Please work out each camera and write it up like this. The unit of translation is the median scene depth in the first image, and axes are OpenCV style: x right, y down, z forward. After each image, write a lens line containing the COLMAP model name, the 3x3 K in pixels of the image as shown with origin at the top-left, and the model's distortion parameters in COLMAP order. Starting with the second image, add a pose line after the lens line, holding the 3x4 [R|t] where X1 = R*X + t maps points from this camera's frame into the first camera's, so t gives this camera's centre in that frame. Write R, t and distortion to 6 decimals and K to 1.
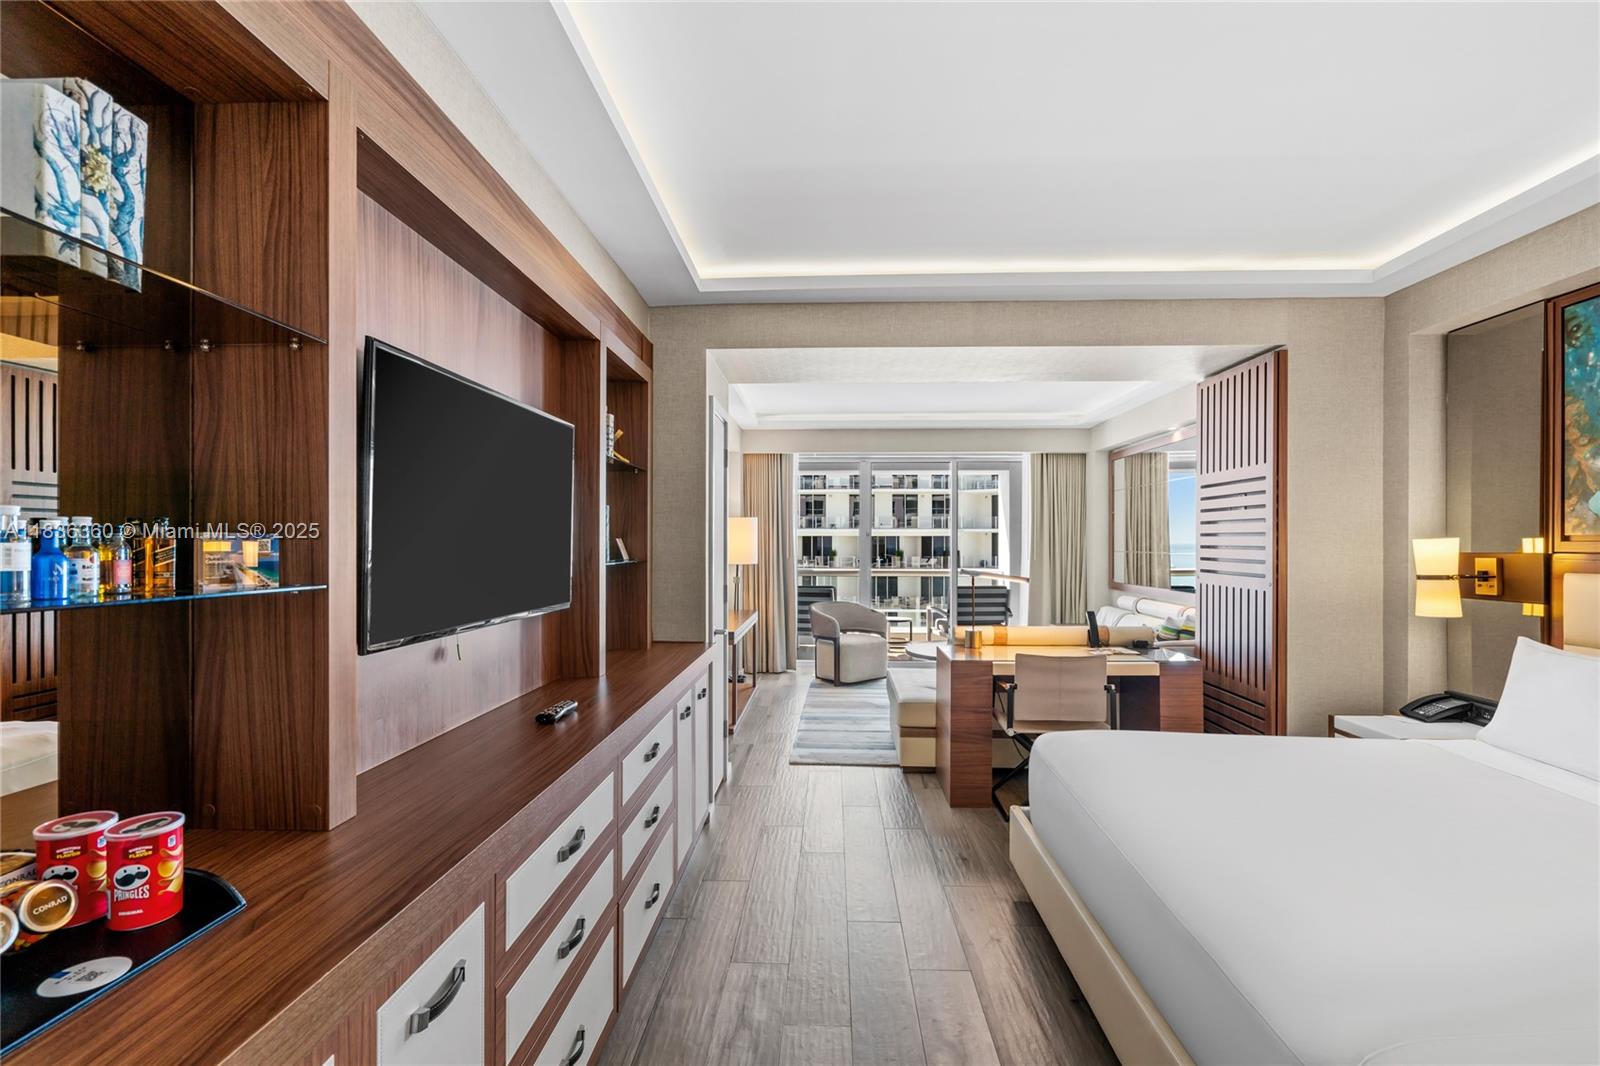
lens RADIAL K [[726.9, 0, 801.7], [0, 726.9, 543.5], [0, 0, 1]] dist [-0.002822, 0.002540]
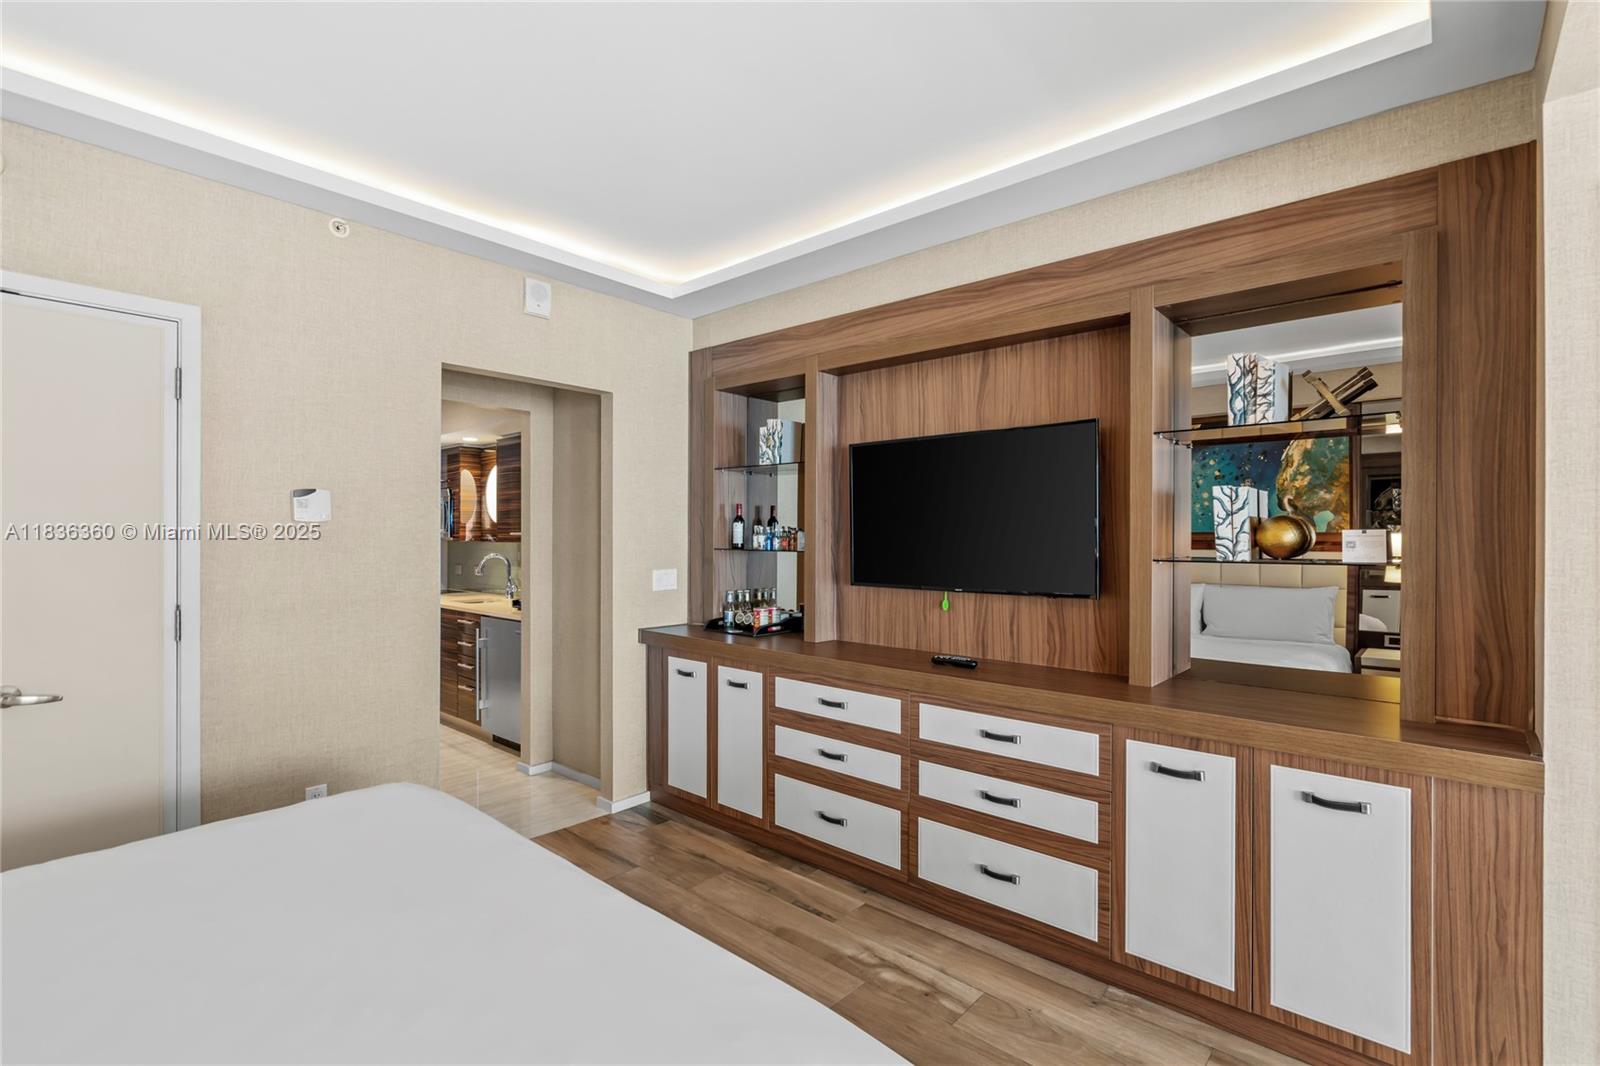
lens RADIAL K [[726.9, 0, 797.1], [0, 726.9, 537.7], [0, 0, 1]] dist [-0.002822, 0.002540]
pose [[-0.629804, -0.000266, -0.776754, 0.258363], [-0.002485, 0.999996, 0.001673, 0.000506], [0.776750, 0.002984, -0.629802, 0.467984]]
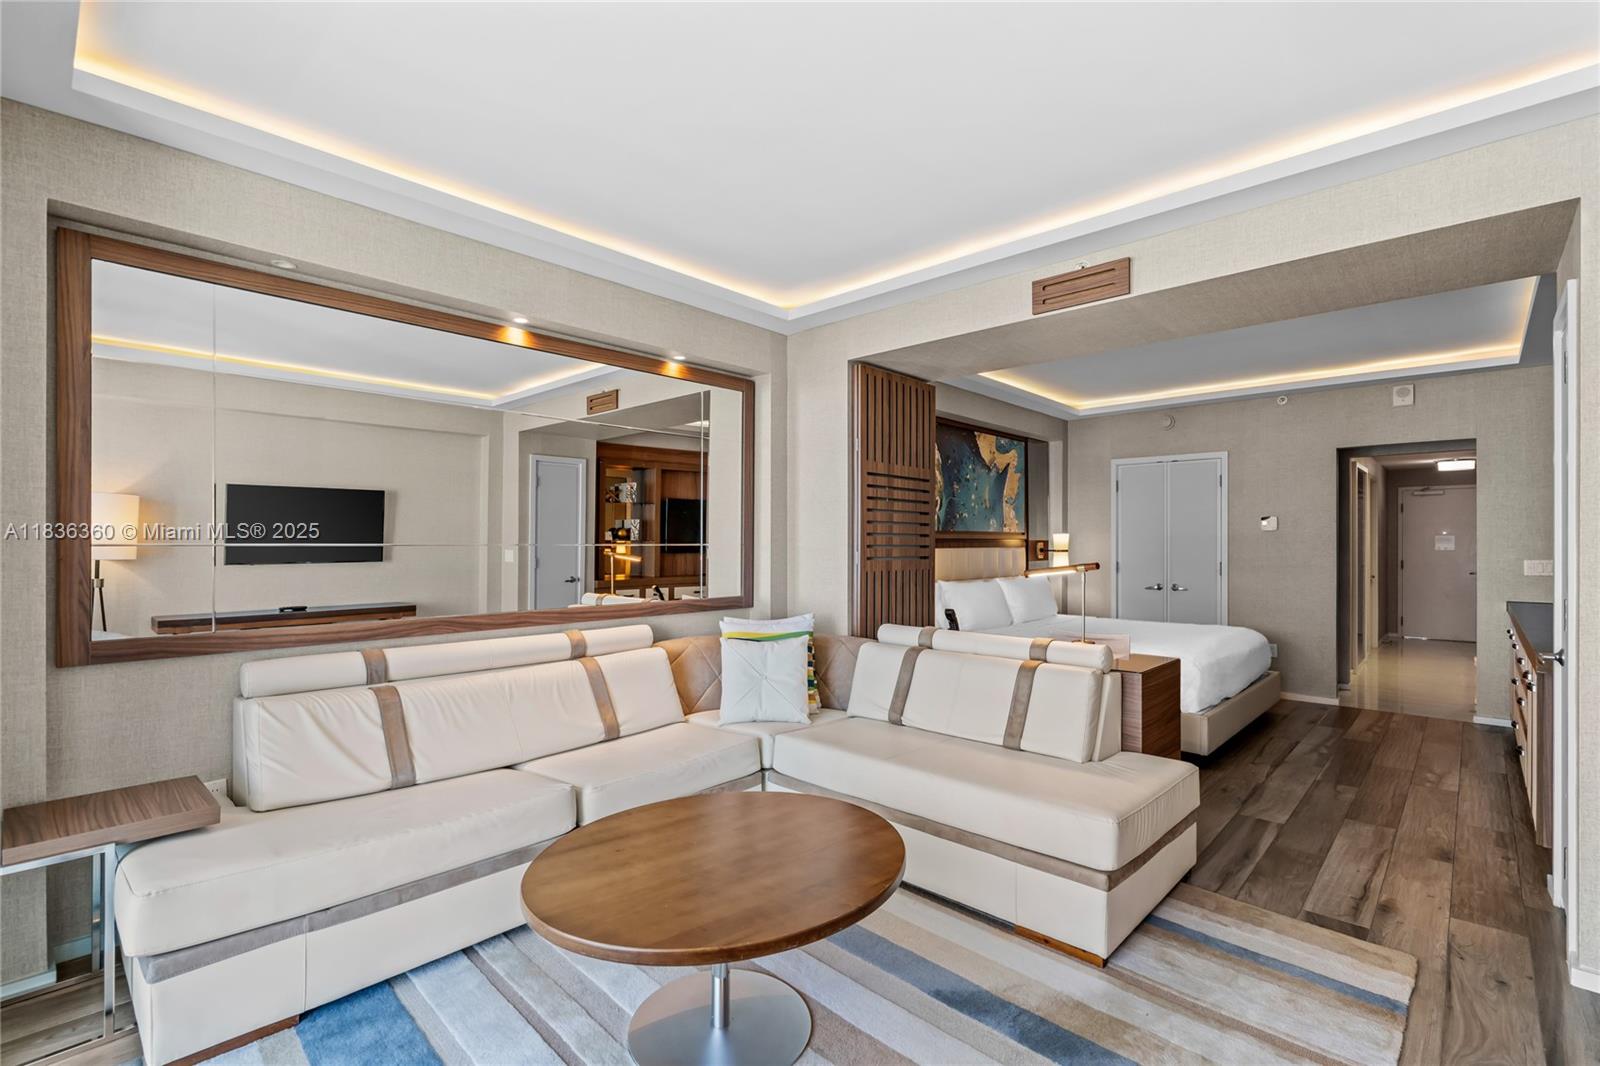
lens RADIAL K [[726.9, 0, 806.4], [0, 726.9, 542.1], [0, 0, 1]] dist [-0.002822, 0.002540]
pose [[-0.760578, -0.000853, 0.649246, -0.013681], [-0.001997, 0.999997, -0.001025, 0.009551], [-0.649243, -0.002076, -0.760578, 1.059402]]
